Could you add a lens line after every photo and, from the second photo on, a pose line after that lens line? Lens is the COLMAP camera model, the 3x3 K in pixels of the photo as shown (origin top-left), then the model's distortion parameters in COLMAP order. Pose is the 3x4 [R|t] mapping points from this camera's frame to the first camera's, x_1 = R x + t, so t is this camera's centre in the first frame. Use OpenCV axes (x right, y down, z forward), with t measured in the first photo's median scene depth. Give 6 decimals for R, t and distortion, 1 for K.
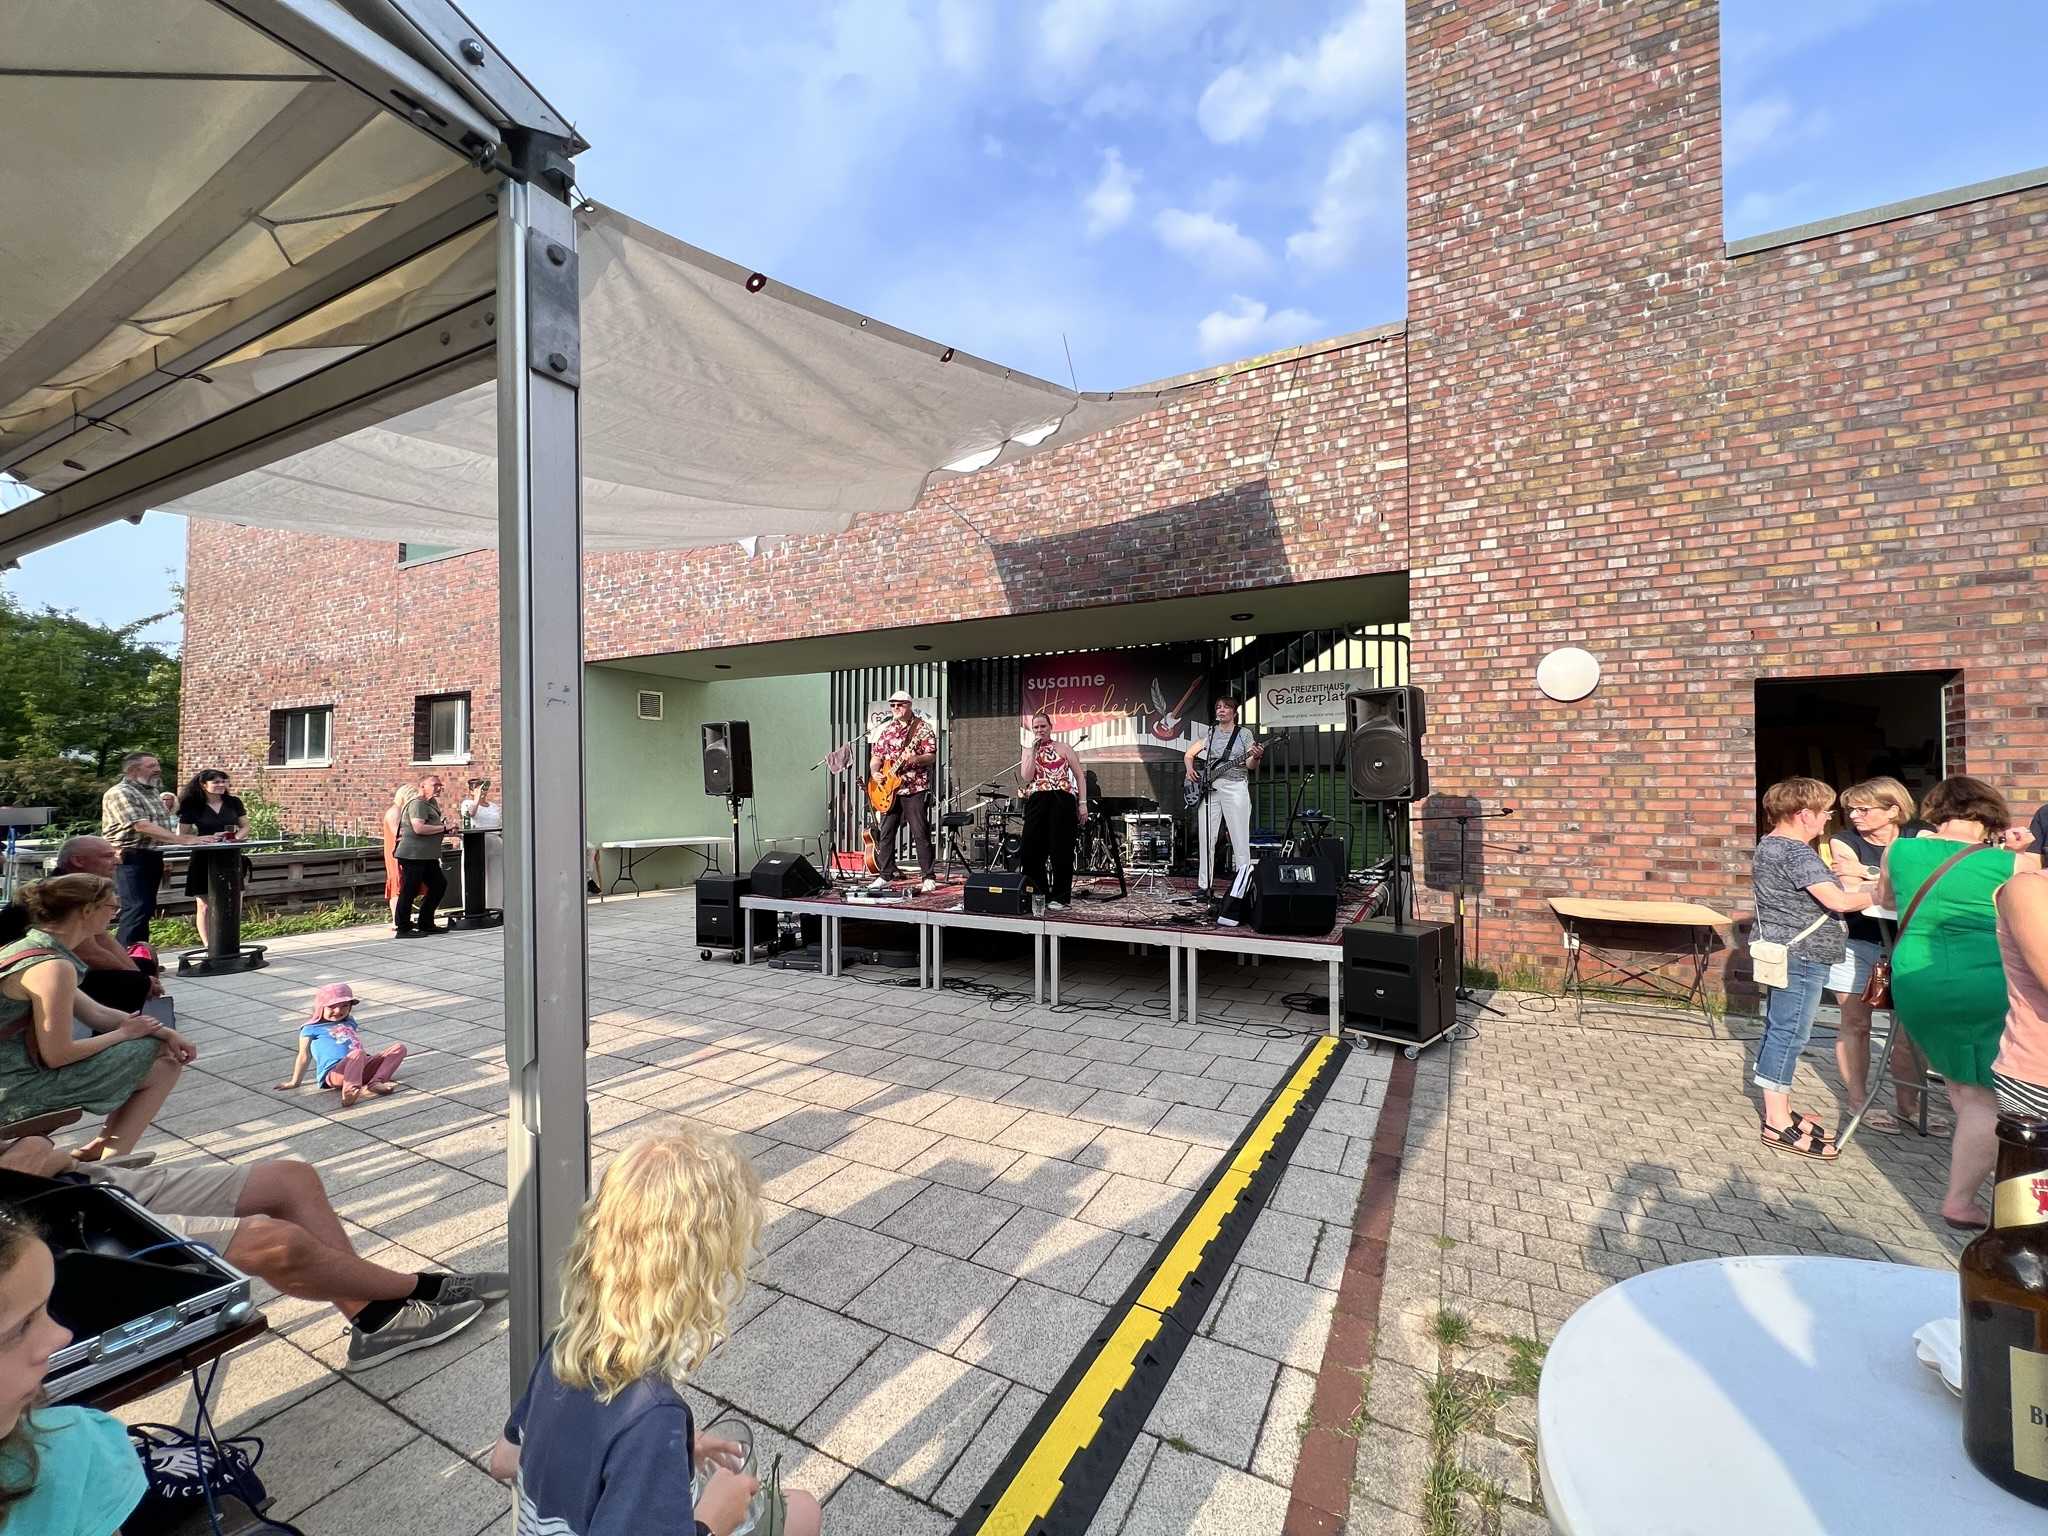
lens RADIAL K [[819.7, 0, 1030.2], [0, 819.7, 771.4], [0, 0, 1]] dist [-0.003088, 0.000719]
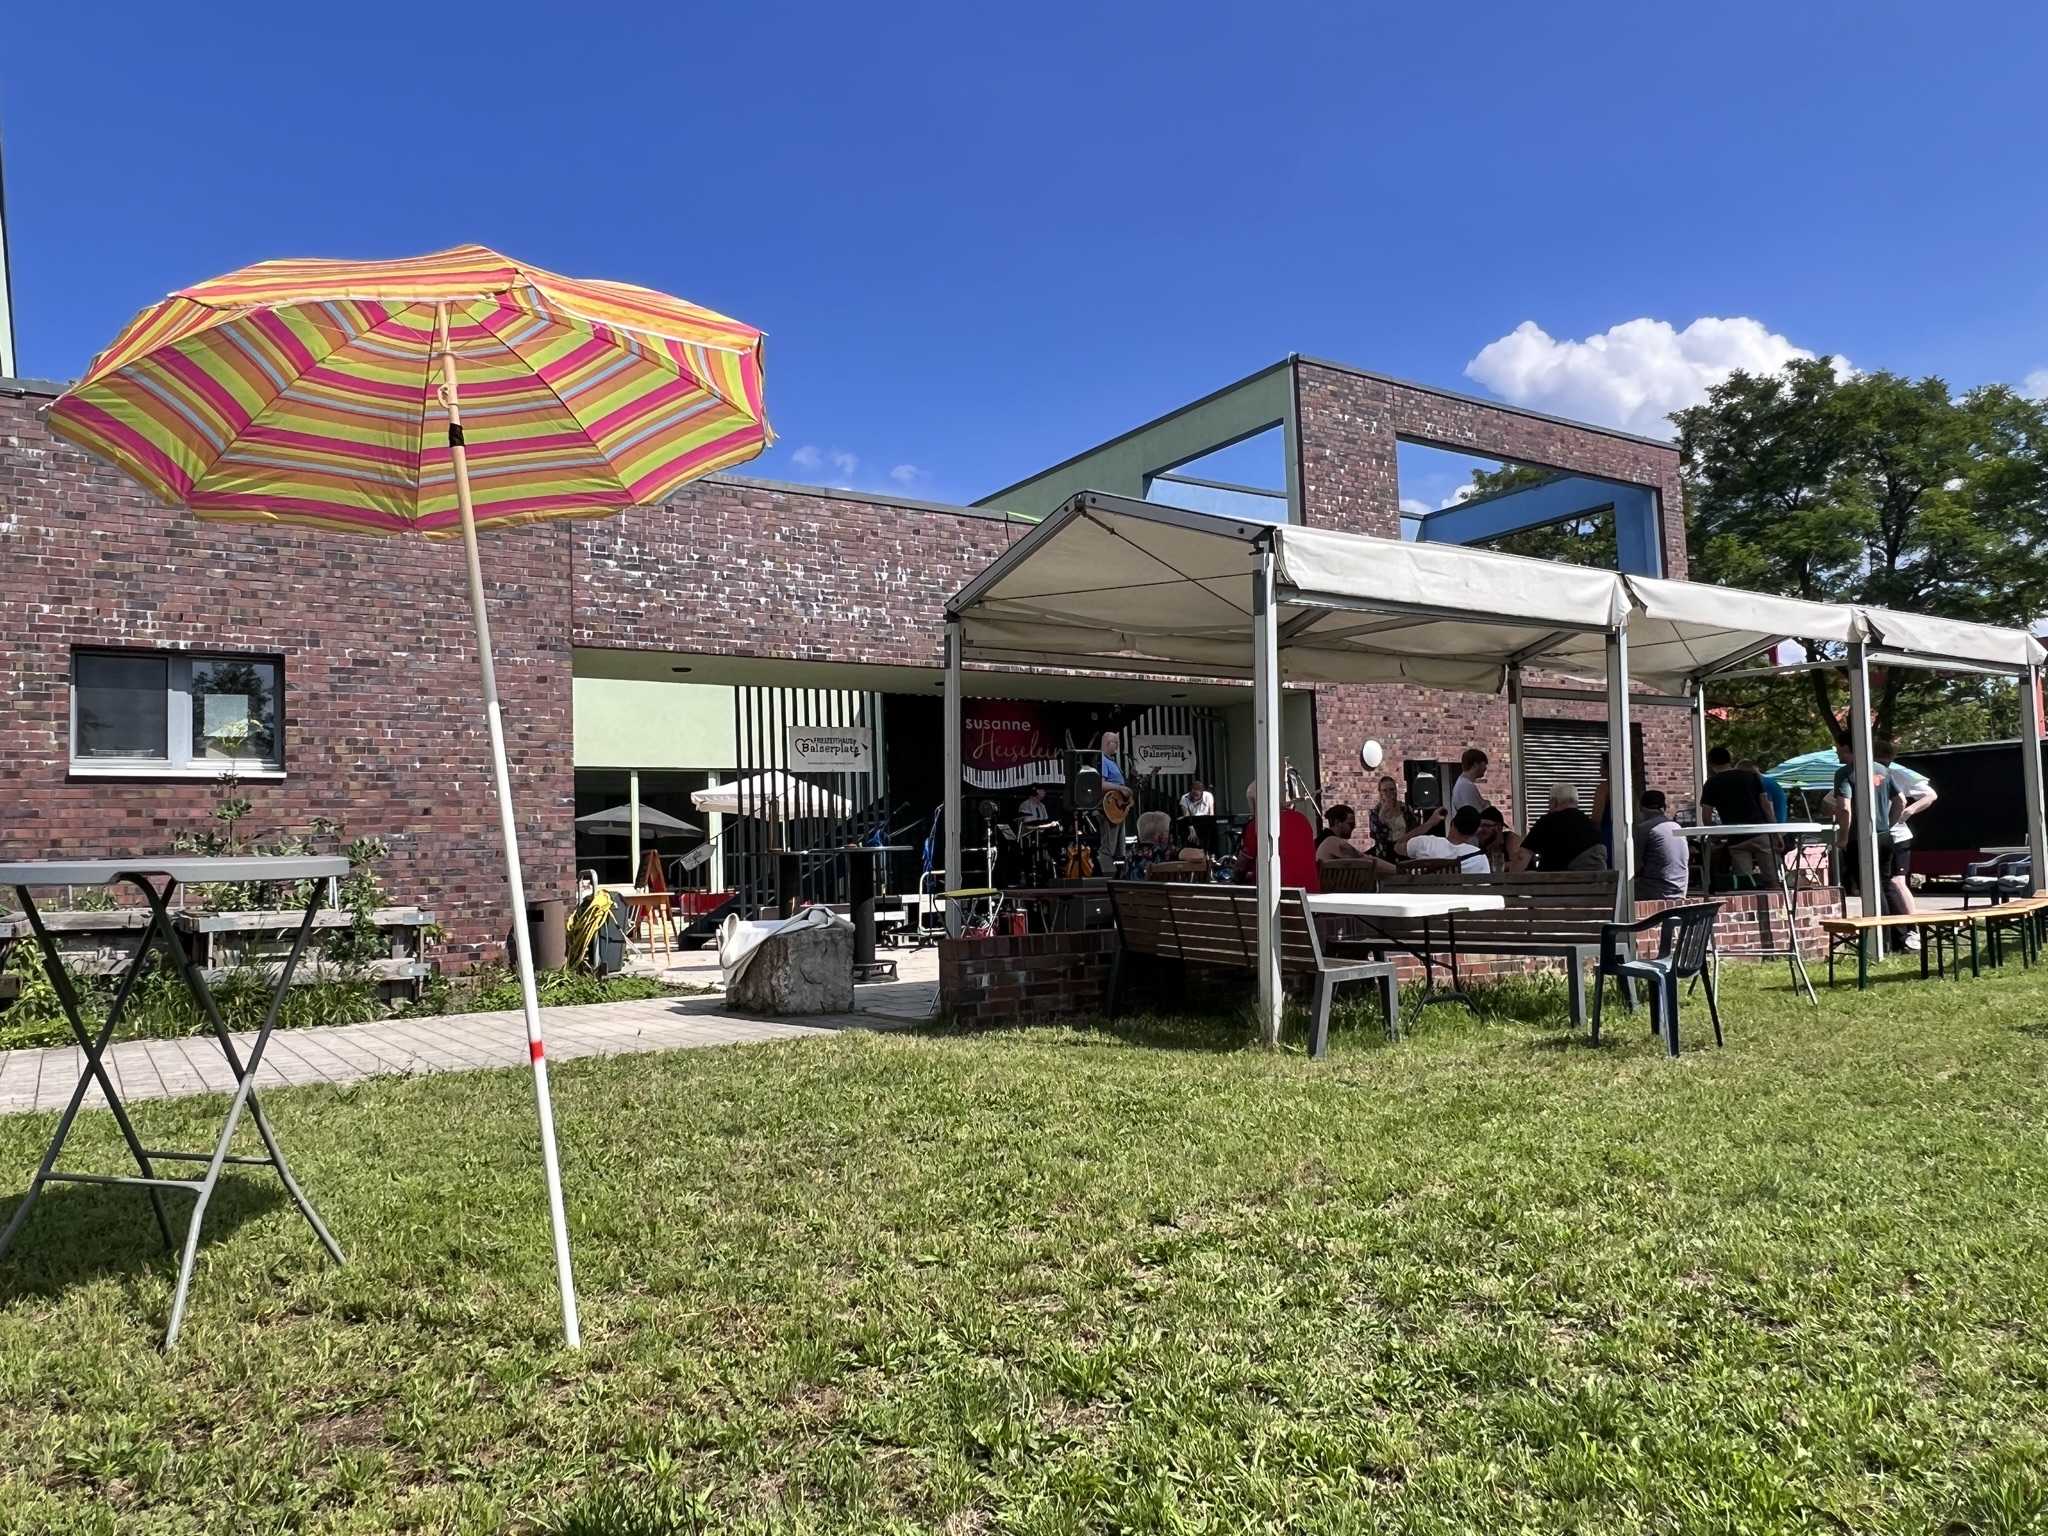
lens RADIAL K [[1430.7, 0, 1041.5], [0, 1430.7, 770.8], [0, 0, 1]] dist [0.004095, 0.000269]
pose [[0.485877, 0.045482, 0.872843, -2.827668], [0.010605, 0.998265, -0.057921, 0.114400], [-0.873963, 0.037399, 0.484551, 0.021879]]
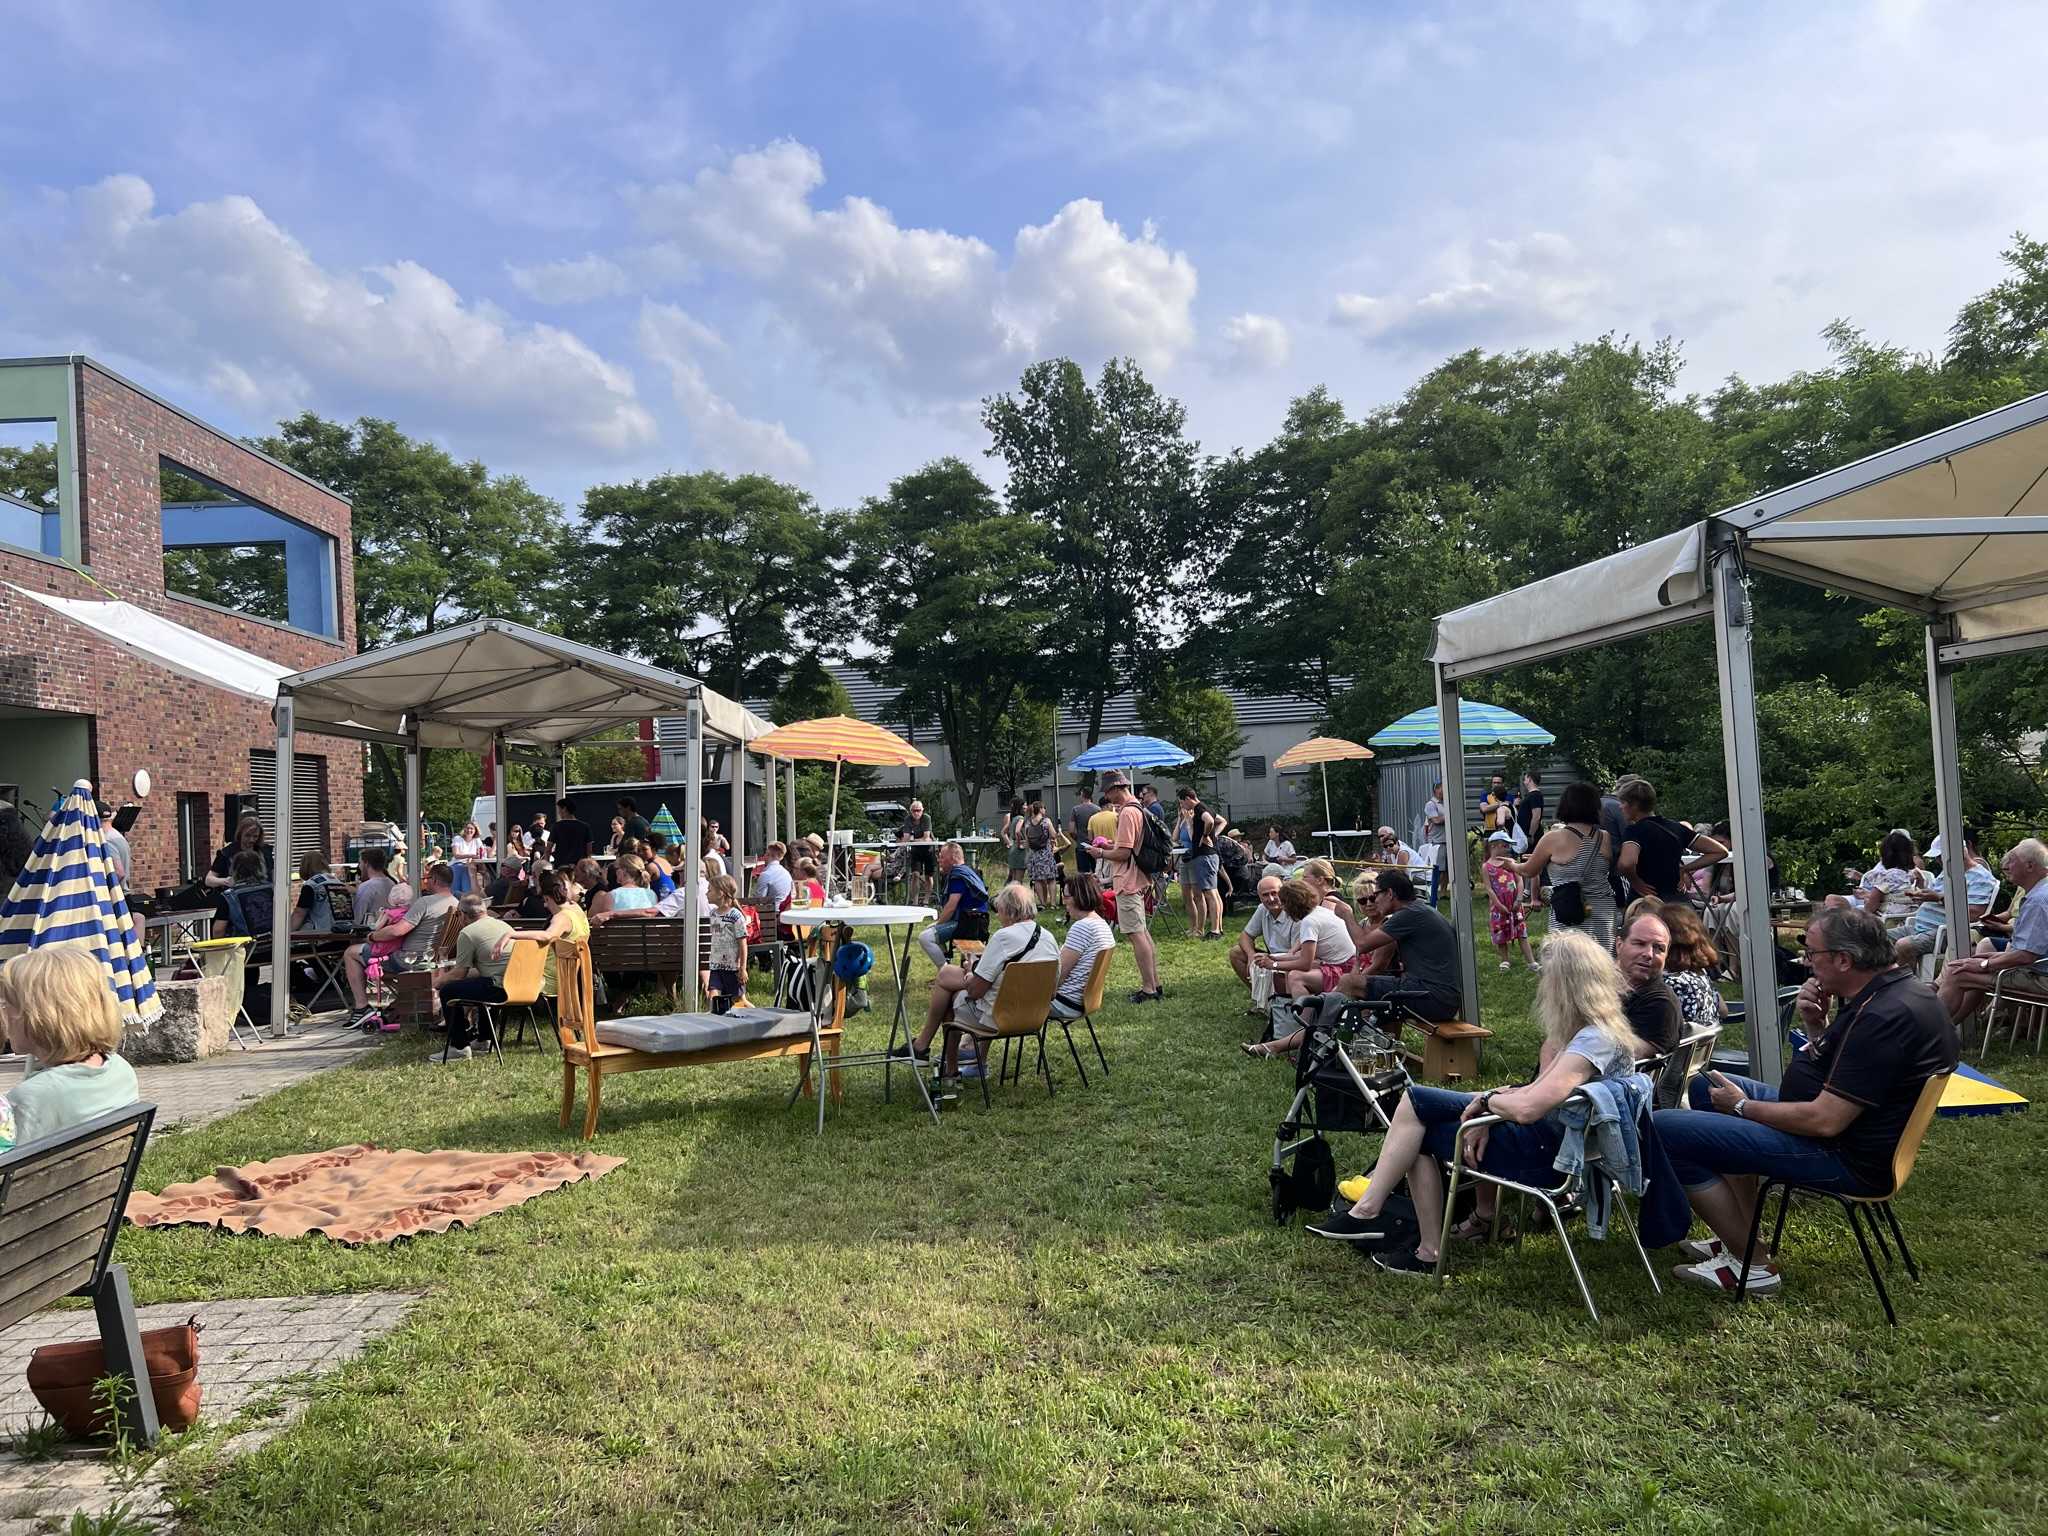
lens RADIAL K [[1518.0, 0, 1024.0], [0, 1518.0, 768.0], [0, 0, 1]] dist [0.005873, 0.002829]
pose [[-0.500263, 0.050238, 0.864415, -3.594148], [0.024610, 0.998737, -0.043802, 0.051964], [-0.865524, -0.000639, -0.500868, 1.031292]]
